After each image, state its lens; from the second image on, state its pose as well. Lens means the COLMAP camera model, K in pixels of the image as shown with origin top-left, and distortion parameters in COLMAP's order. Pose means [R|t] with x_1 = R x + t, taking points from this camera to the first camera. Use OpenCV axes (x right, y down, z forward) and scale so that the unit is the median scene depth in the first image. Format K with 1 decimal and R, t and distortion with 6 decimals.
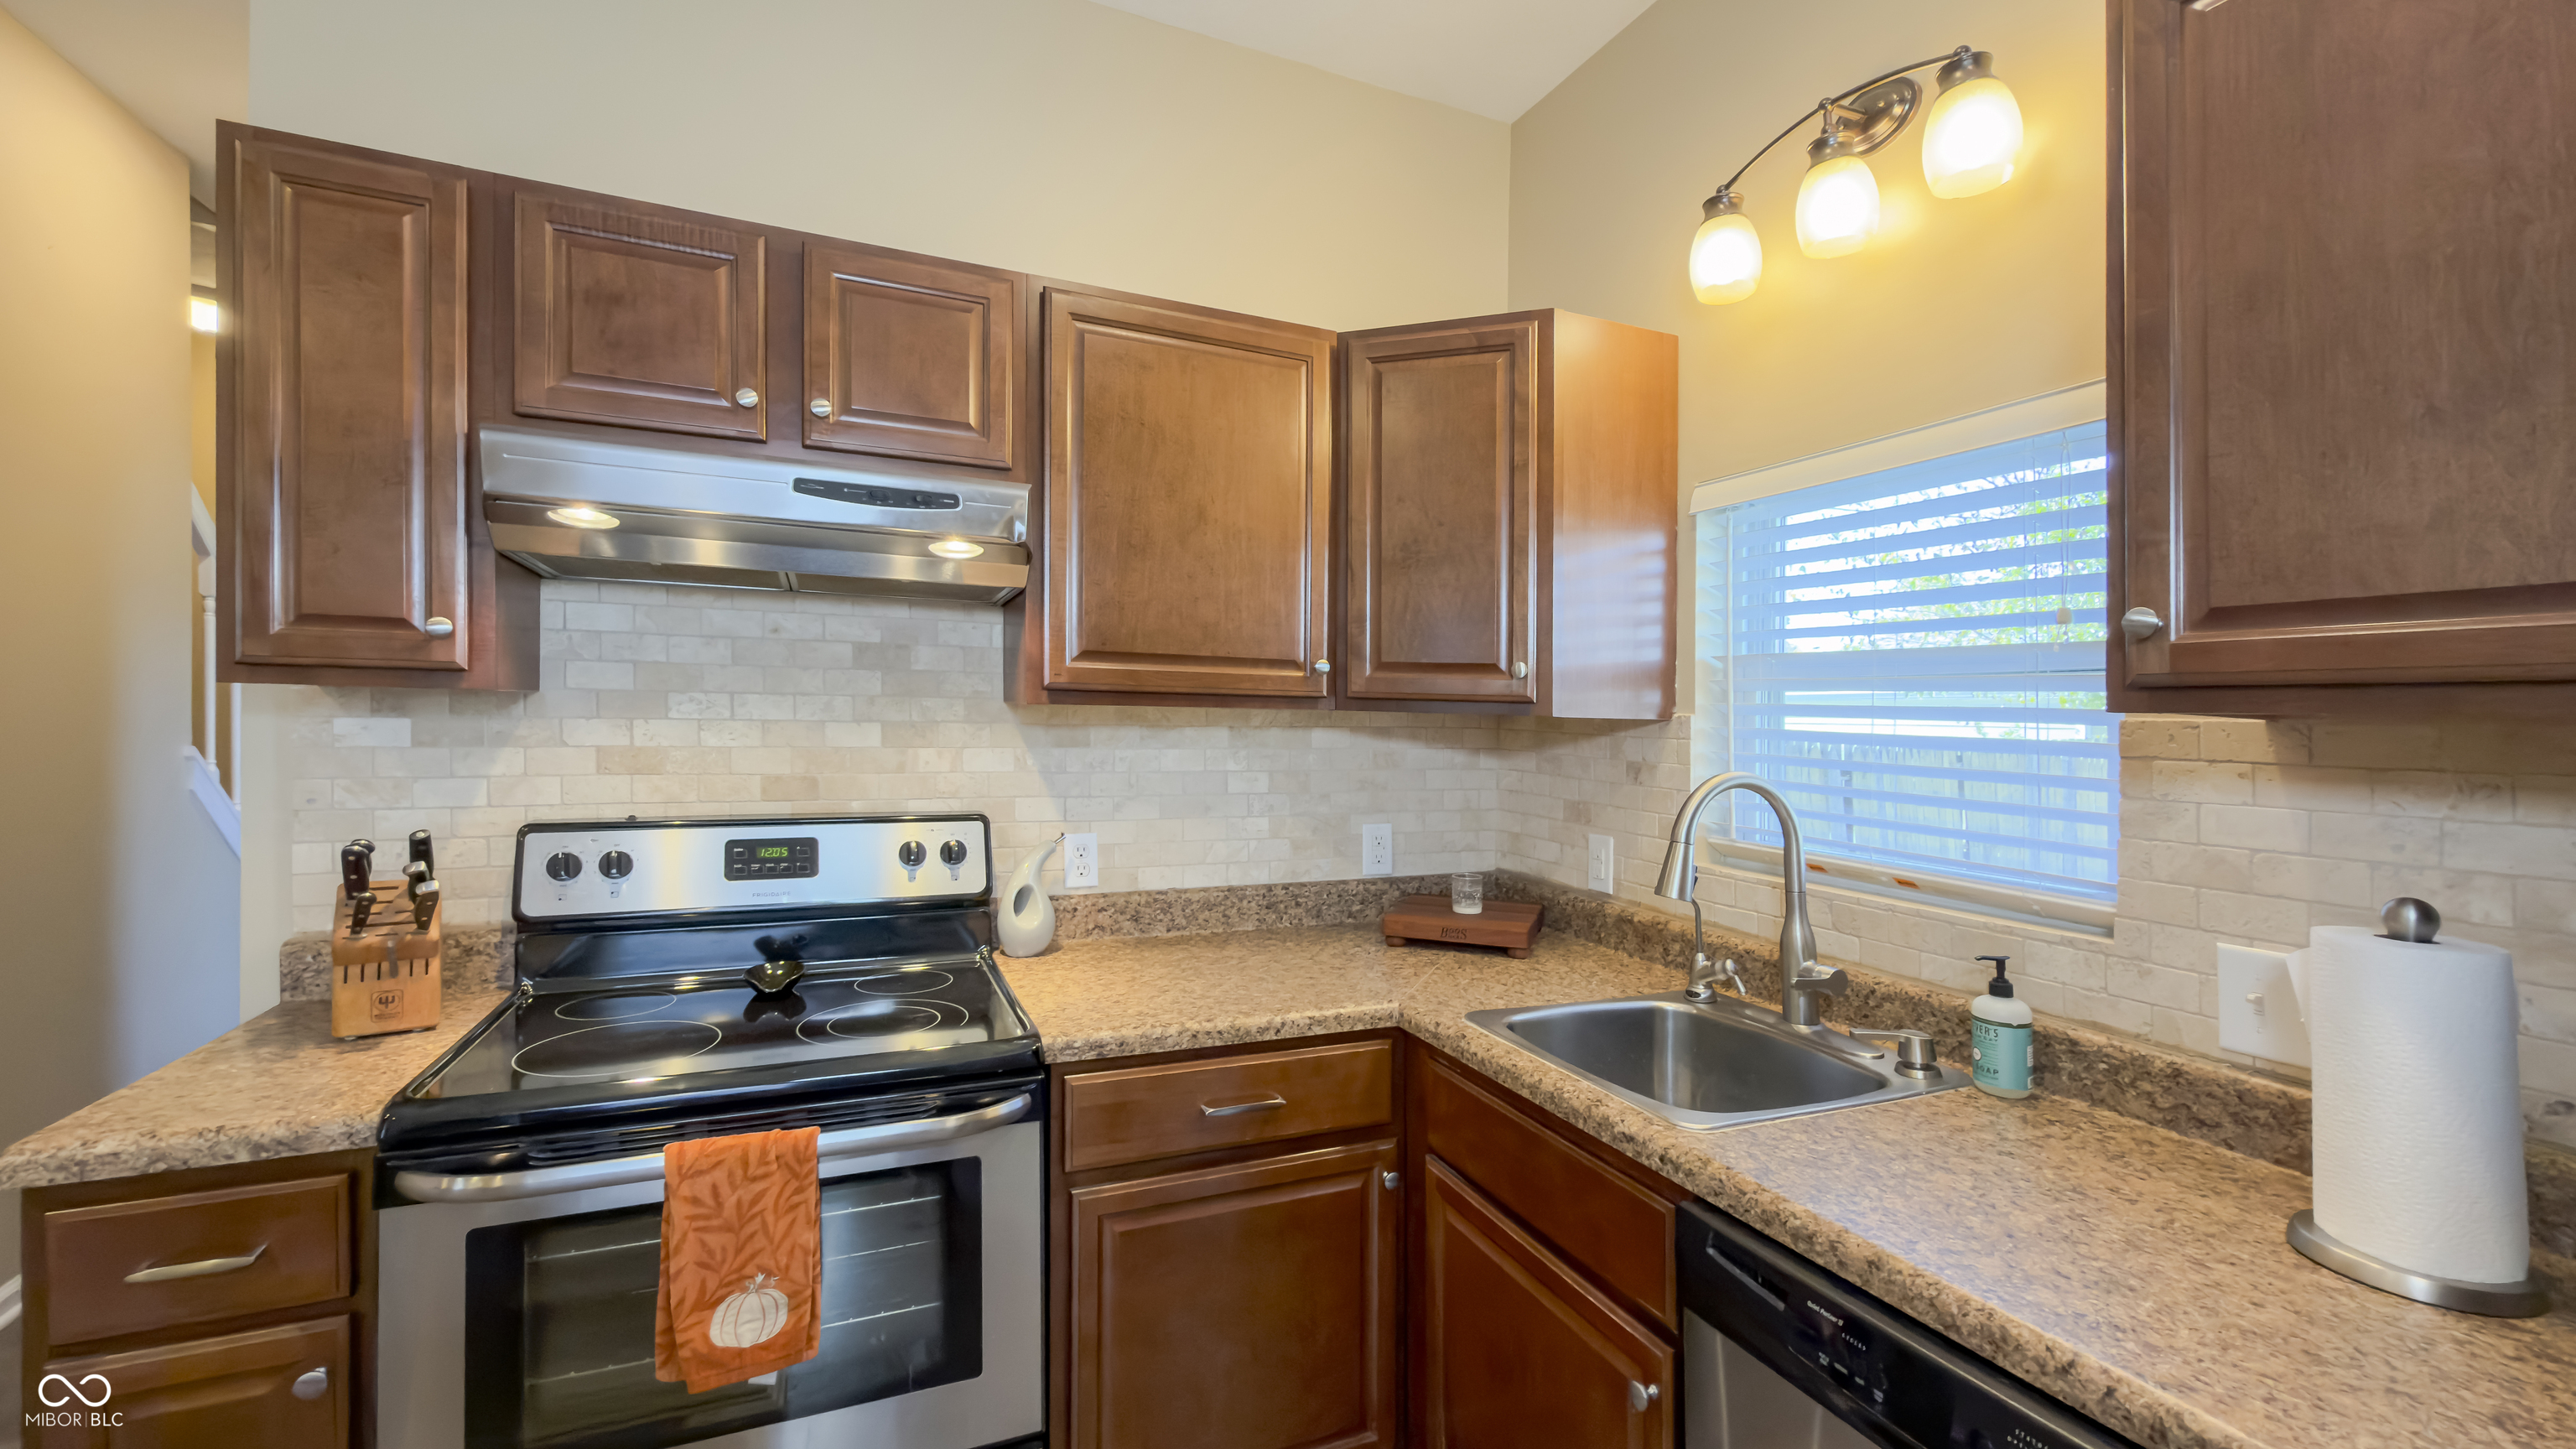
lens RADIAL K [[1040.9, 0, 1282.6], [0, 1040.9, 705.2], [0, 0, 1]] dist [0.001216, -0.001016]
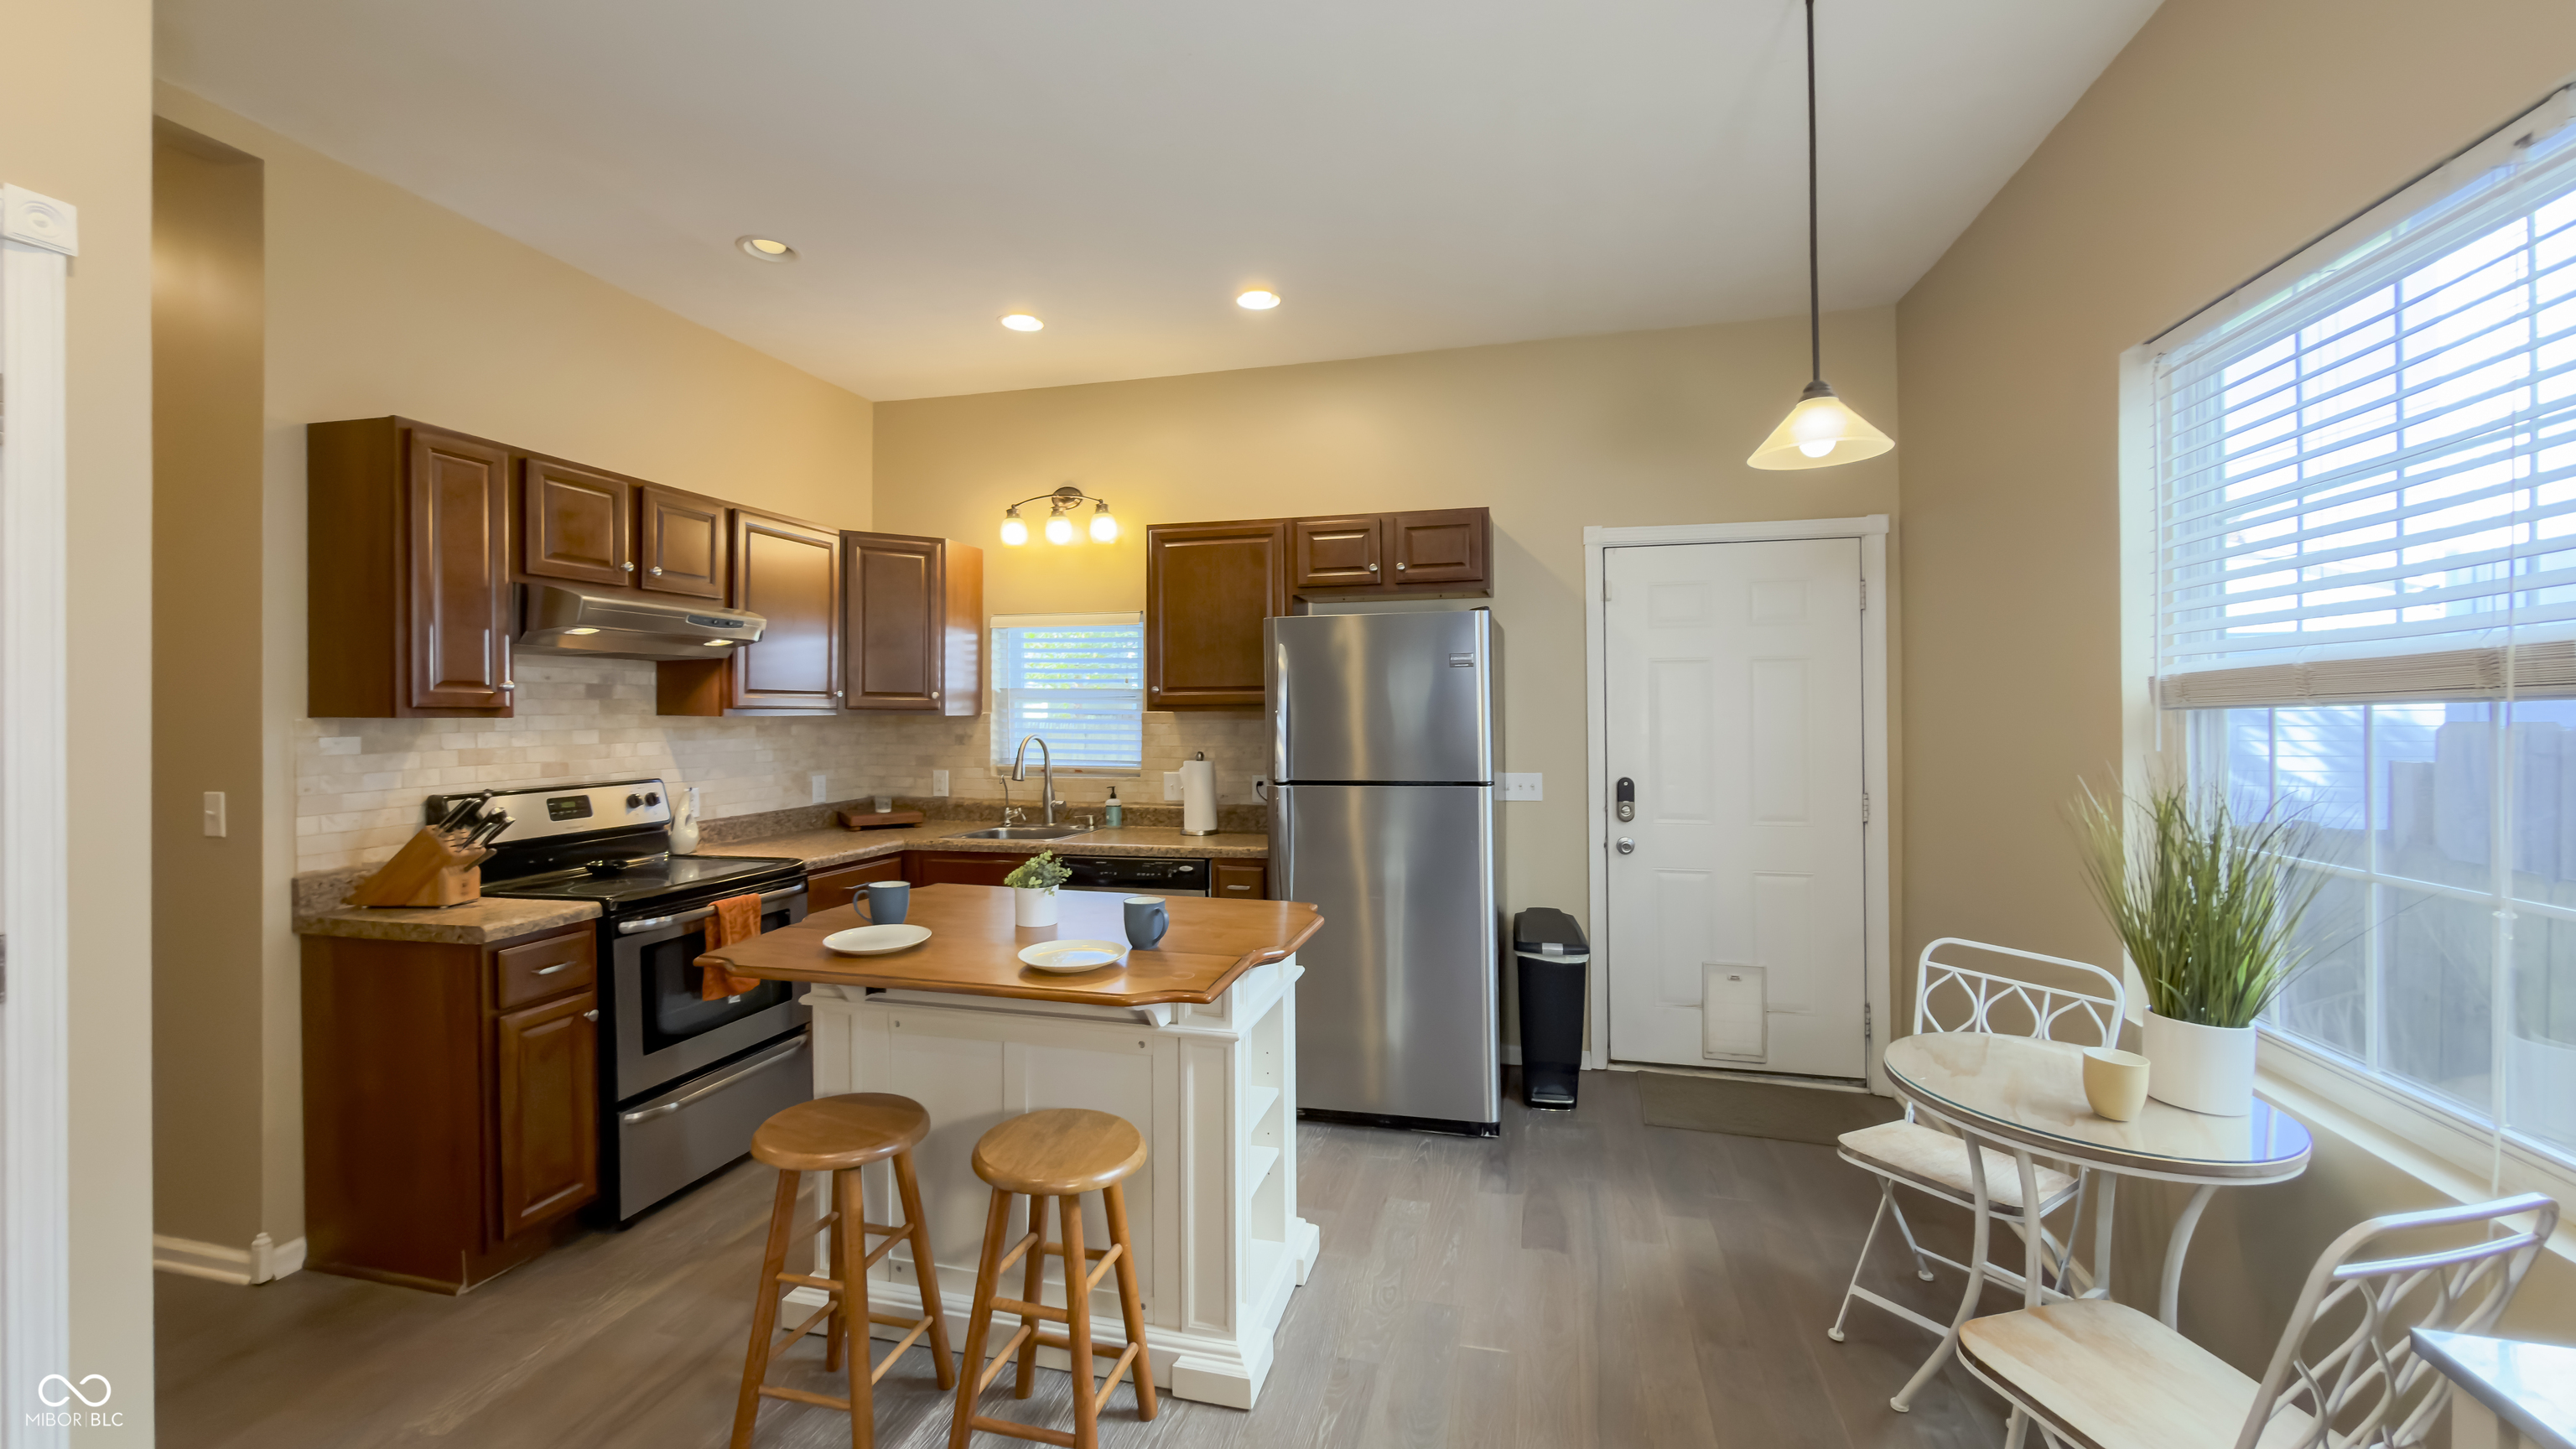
lens RADIAL K [[1040.9, 0, 1293.6], [0, 1040.9, 693.2], [0, 0, 1]] dist [0.001216, -0.001016]
pose [[0.608086, -0.011177, 0.793793, -1.250034], [0.010345, 0.999928, 0.006154, -0.050189], [-0.793804, 0.004470, 0.608157, -1.151621]]
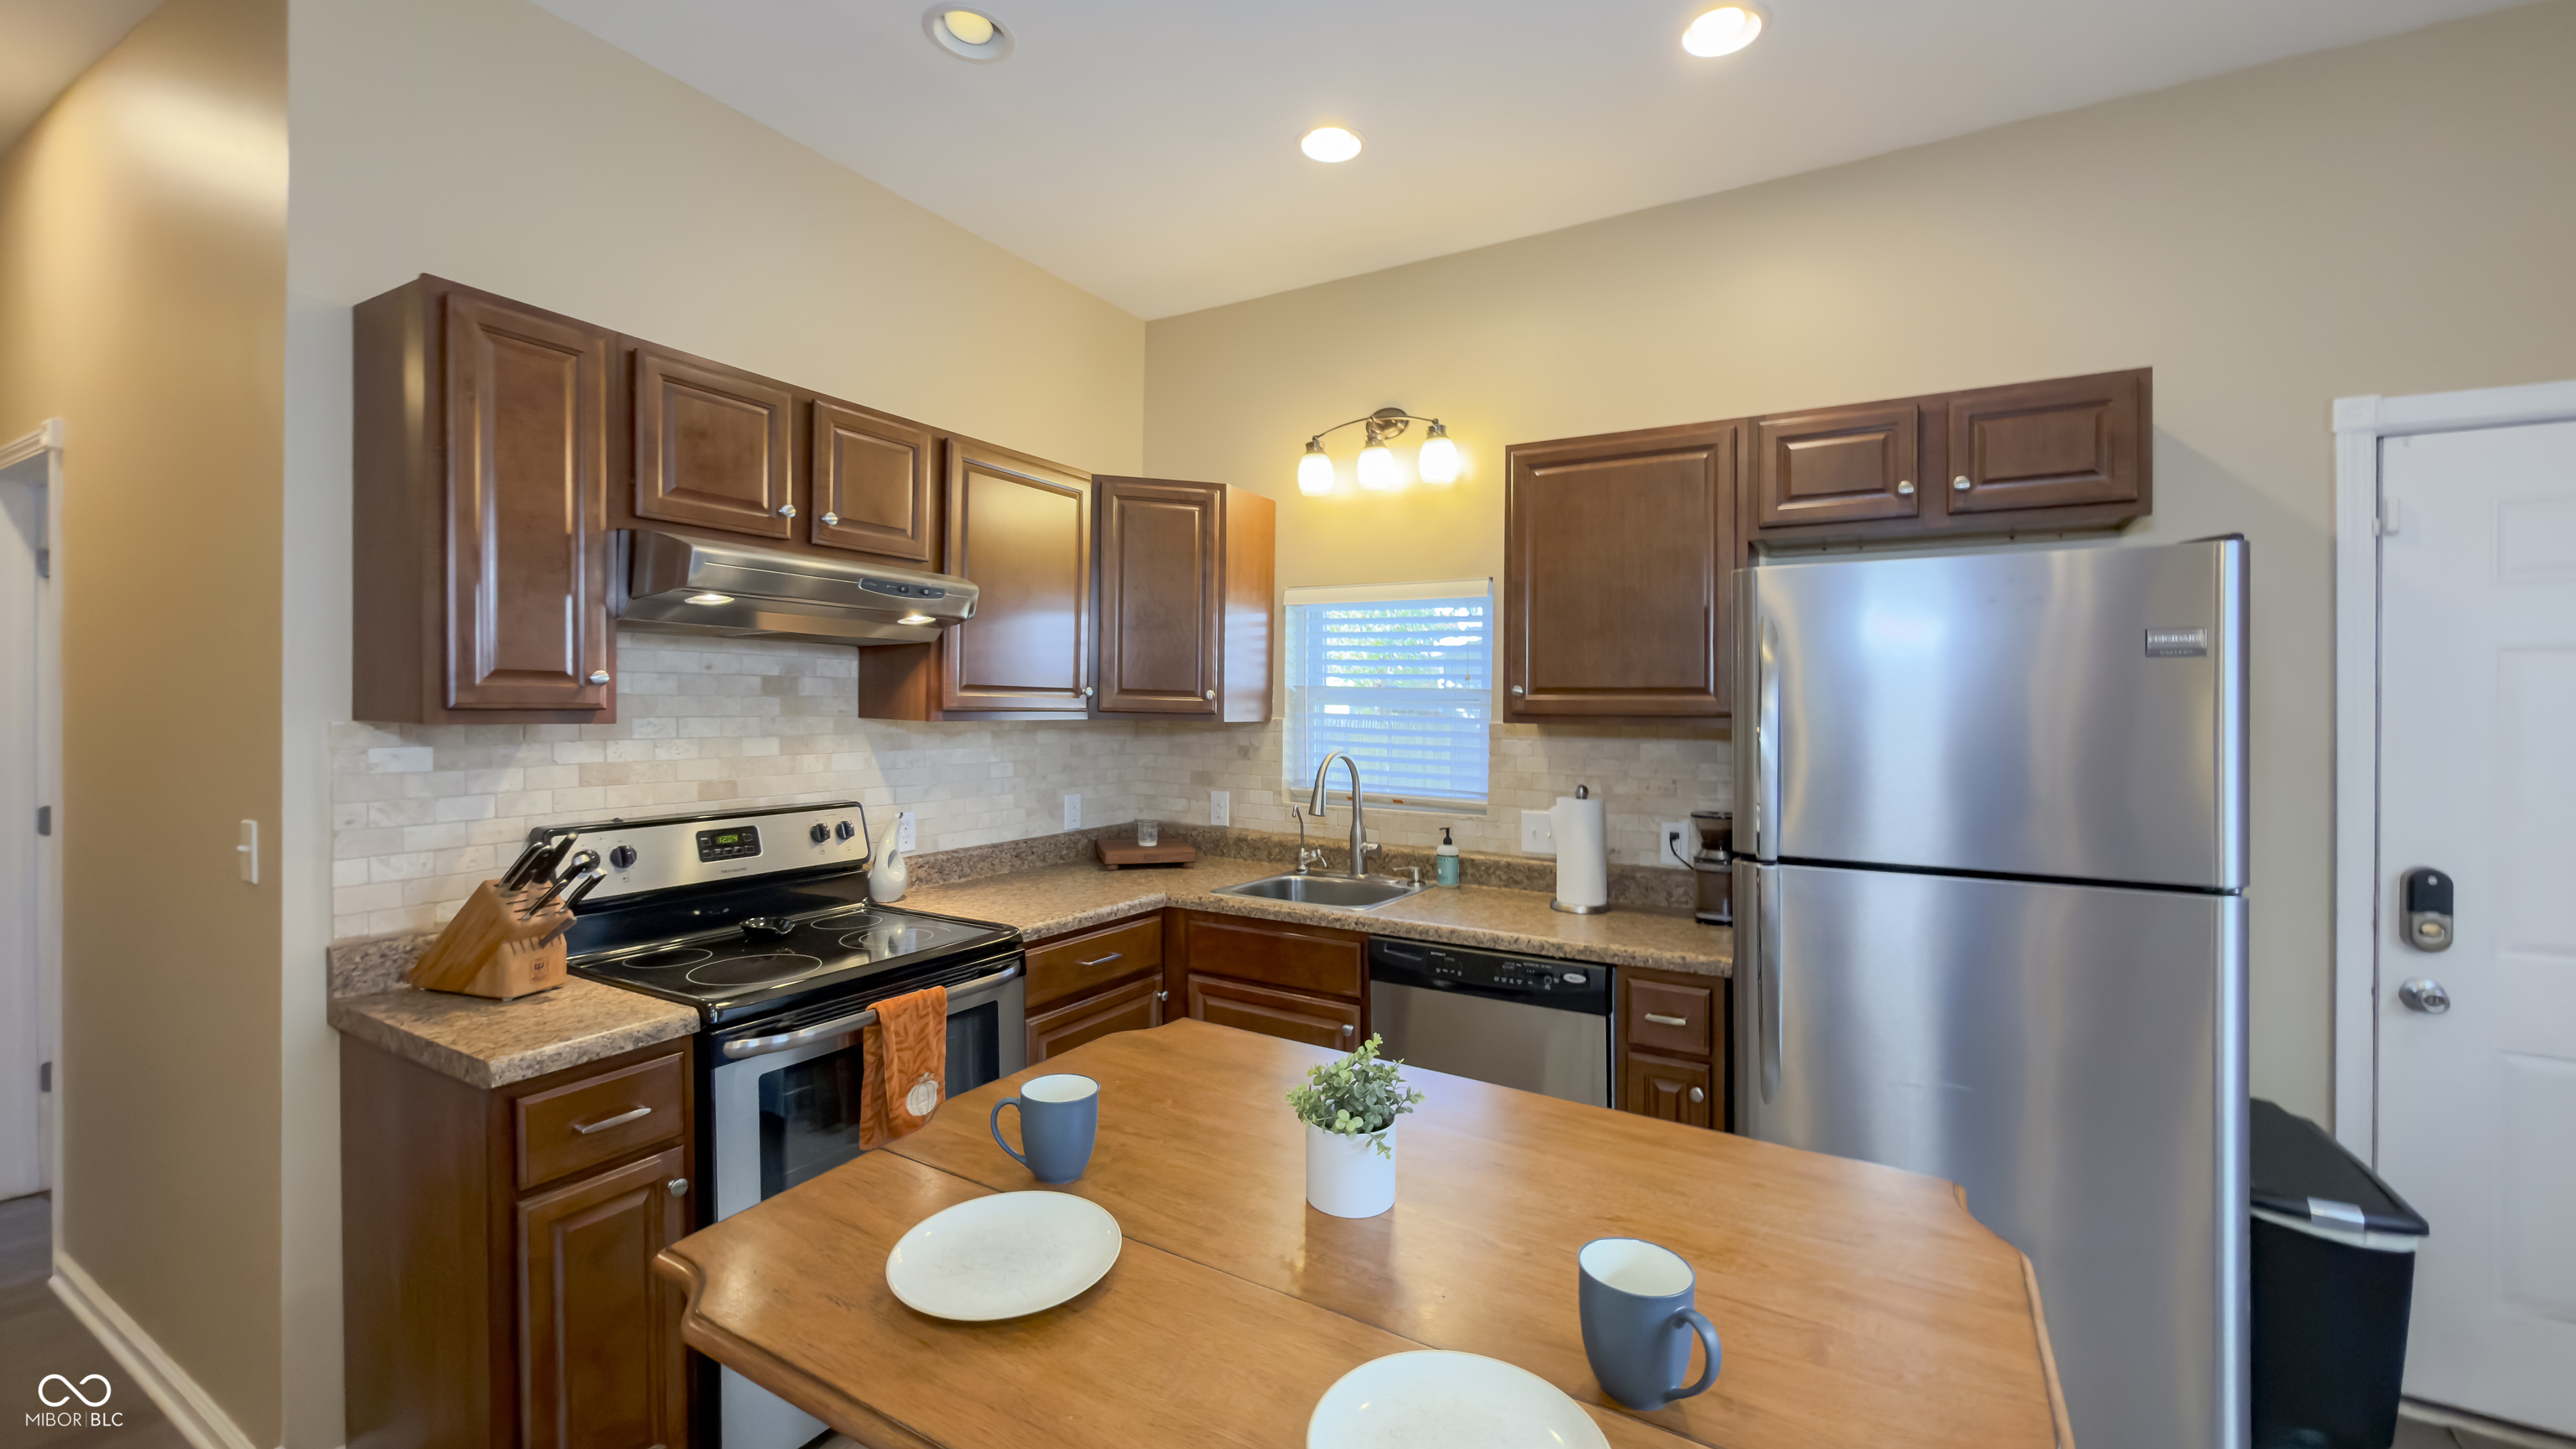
lens RADIAL K [[1040.9, 0, 1287.1], [0, 1040.9, 713.8], [0, 0, 1]] dist [0.001216, -0.001016]
pose [[0.809143, -0.016747, 0.587373, -0.752275], [0.000418, 0.999610, 0.027925, -0.056687], [-0.587612, -0.022350, 0.808834, -0.507999]]
